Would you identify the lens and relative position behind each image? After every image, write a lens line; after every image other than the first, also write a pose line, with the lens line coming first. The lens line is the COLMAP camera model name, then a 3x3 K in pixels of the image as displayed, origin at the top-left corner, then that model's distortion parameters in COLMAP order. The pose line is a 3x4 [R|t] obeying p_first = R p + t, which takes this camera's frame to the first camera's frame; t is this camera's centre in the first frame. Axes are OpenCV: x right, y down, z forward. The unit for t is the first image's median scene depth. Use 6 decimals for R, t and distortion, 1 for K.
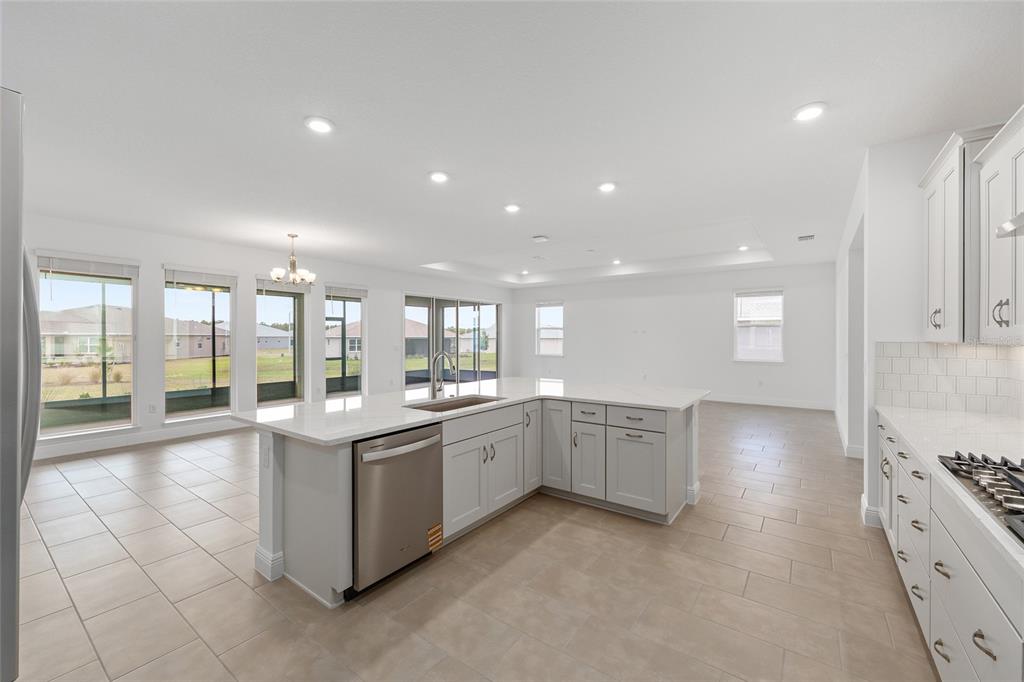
lens RADIAL K [[412.0, 0, 512.4], [0, 412.0, 336.0], [0, 0, 1]] dist [0.002539, -0.000025]
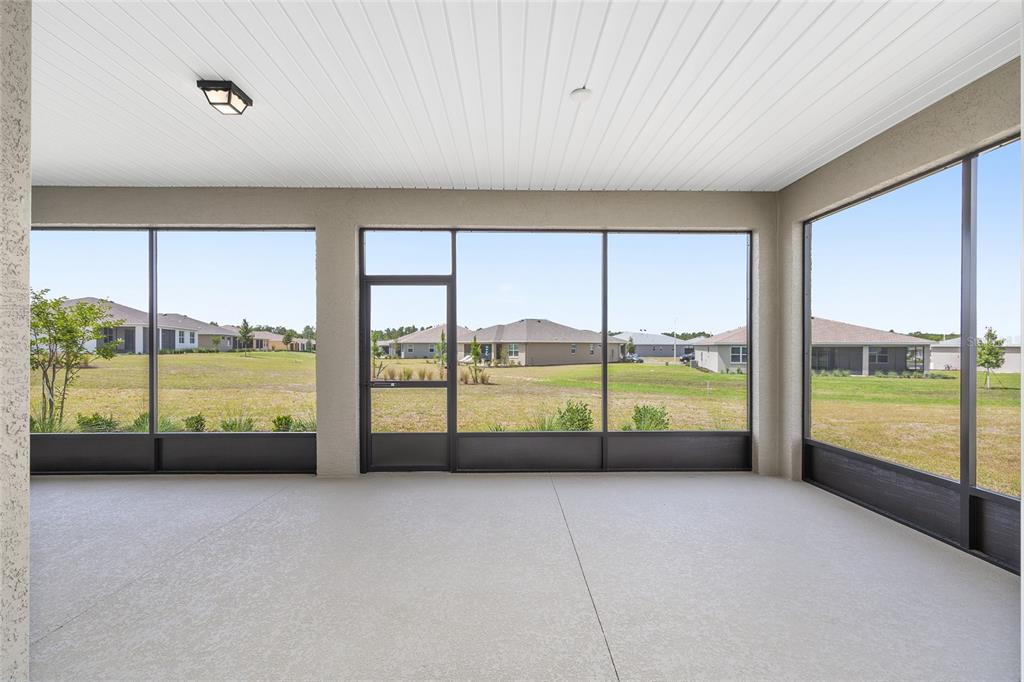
lens RADIAL K [[412.0, 0, 518.0], [0, 412.0, 345.8], [0, 0, 1]] dist [0.002539, -0.000025]
pose [[0.609948, 0.000887, -0.792441, -0.027364], [0.000418, 0.999999, 0.001441, 0.006489], [0.792441, -0.001210, 0.609947, 0.288600]]
